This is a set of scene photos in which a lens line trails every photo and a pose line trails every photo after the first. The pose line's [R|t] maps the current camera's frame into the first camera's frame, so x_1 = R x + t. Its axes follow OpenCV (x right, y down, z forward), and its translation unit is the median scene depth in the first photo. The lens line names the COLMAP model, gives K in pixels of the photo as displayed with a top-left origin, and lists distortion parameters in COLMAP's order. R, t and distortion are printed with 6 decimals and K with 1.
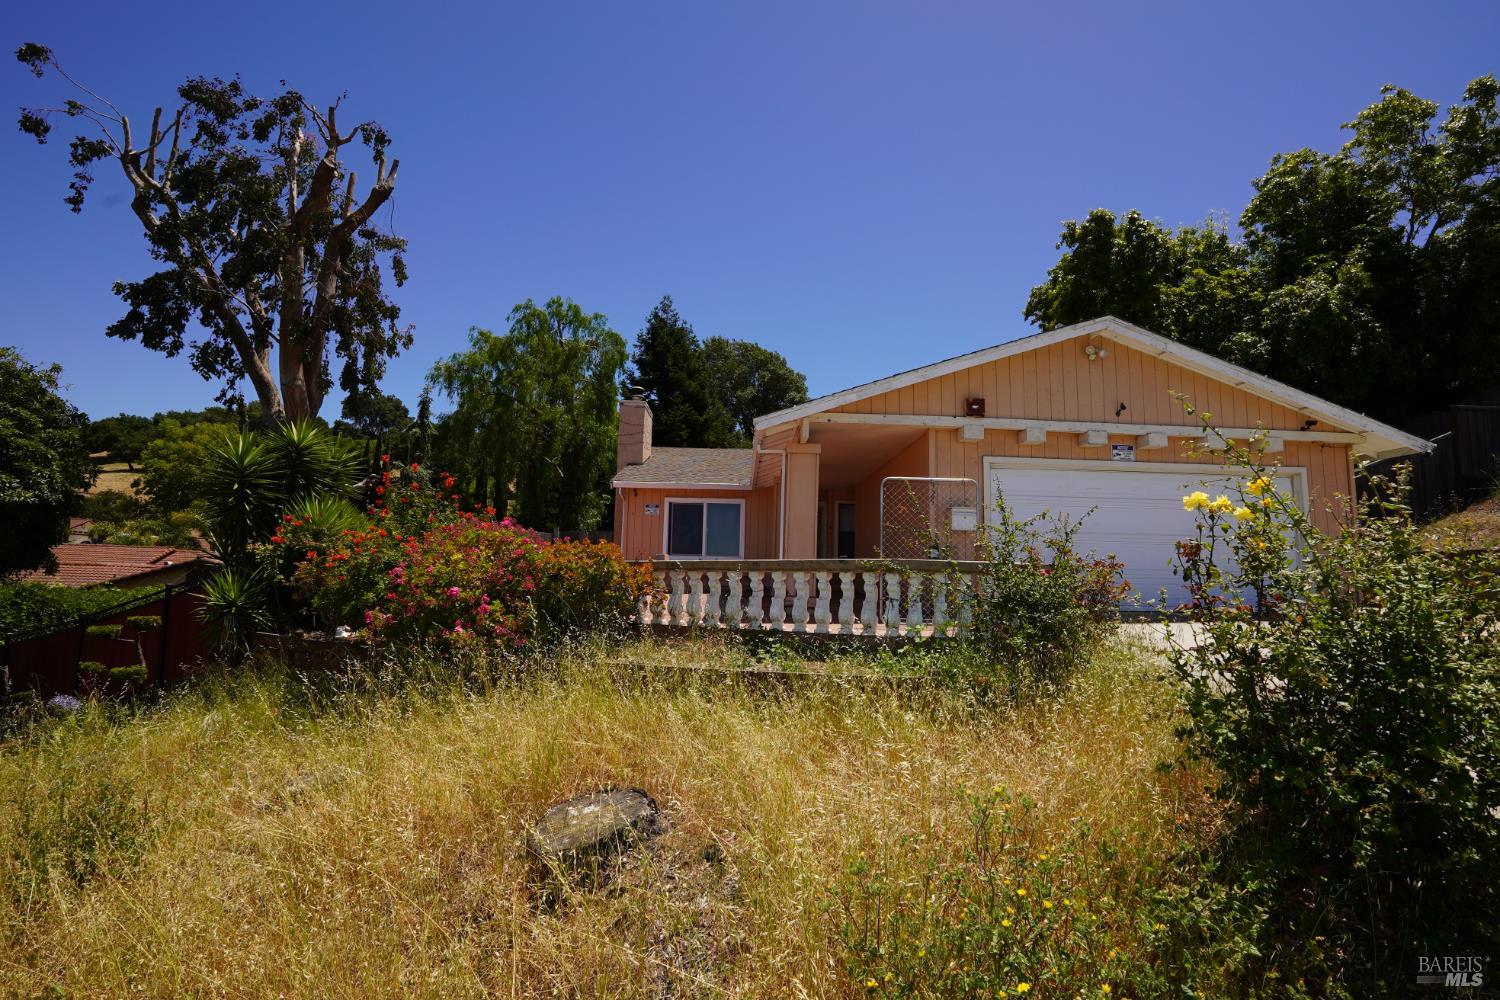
lens RADIAL K [[653.4, 0, 753.4], [0, 653.4, 501.5], [0, 0, 1]] dist [-0.068472, 0.014052]
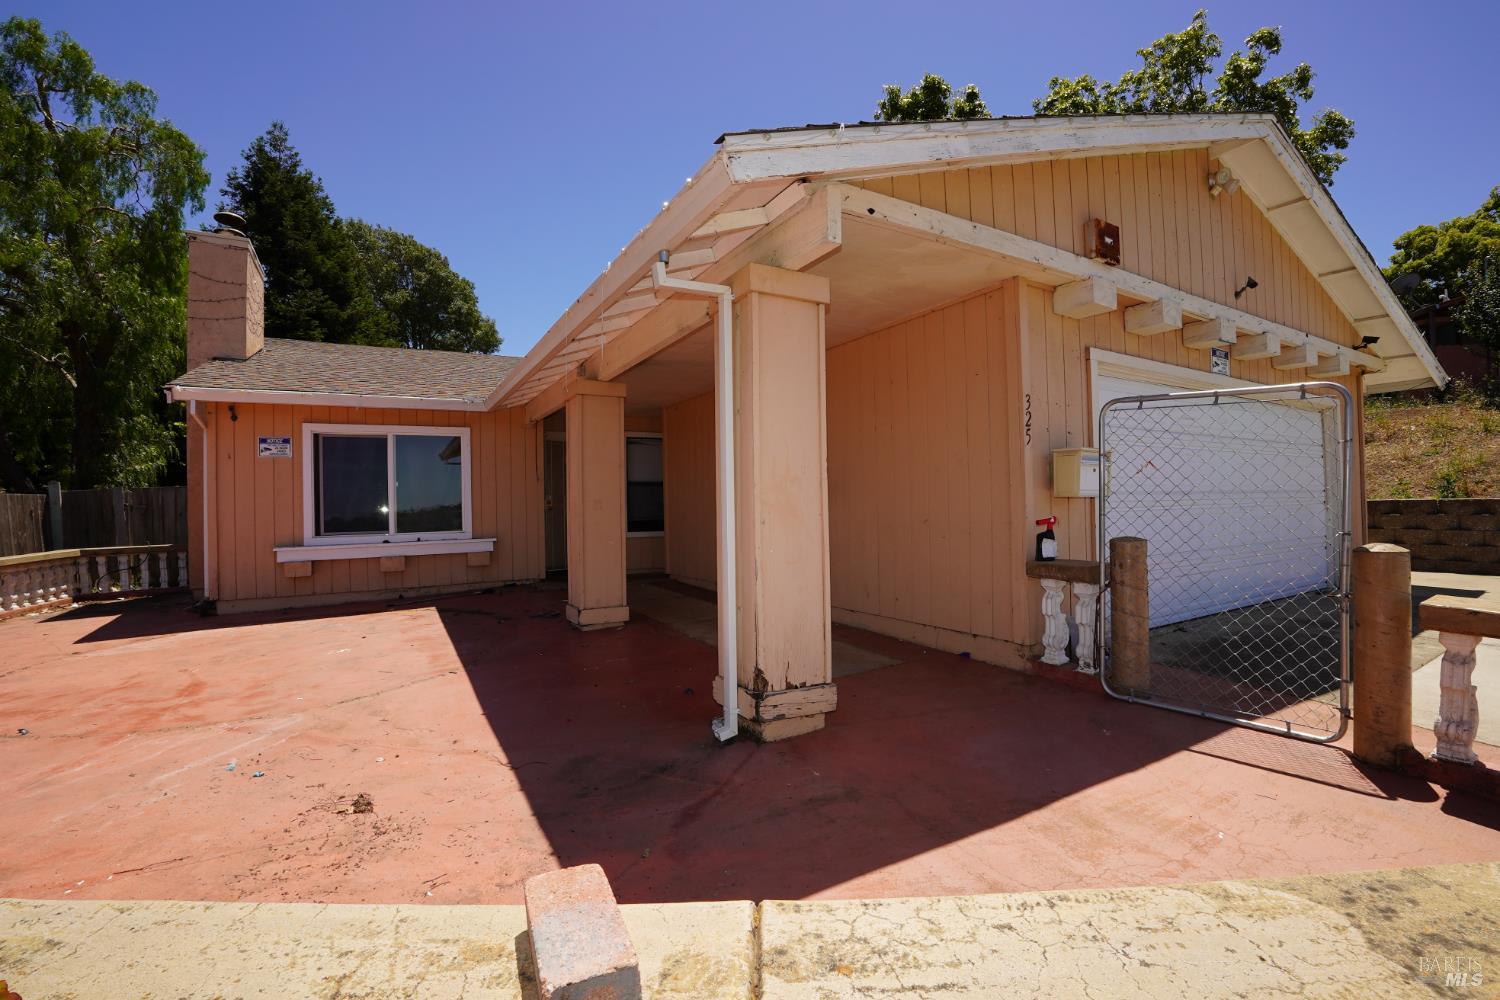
lens RADIAL K [[653.4, 0, 753.4], [0, 653.4, 501.5], [0, 0, 1]] dist [-0.068472, 0.014052]
pose [[0.873402, -0.037731, 0.485536, -0.071112], [-0.011146, 0.995184, 0.097386, 0.002418], [-0.486873, -0.090469, 0.868775, 0.399931]]
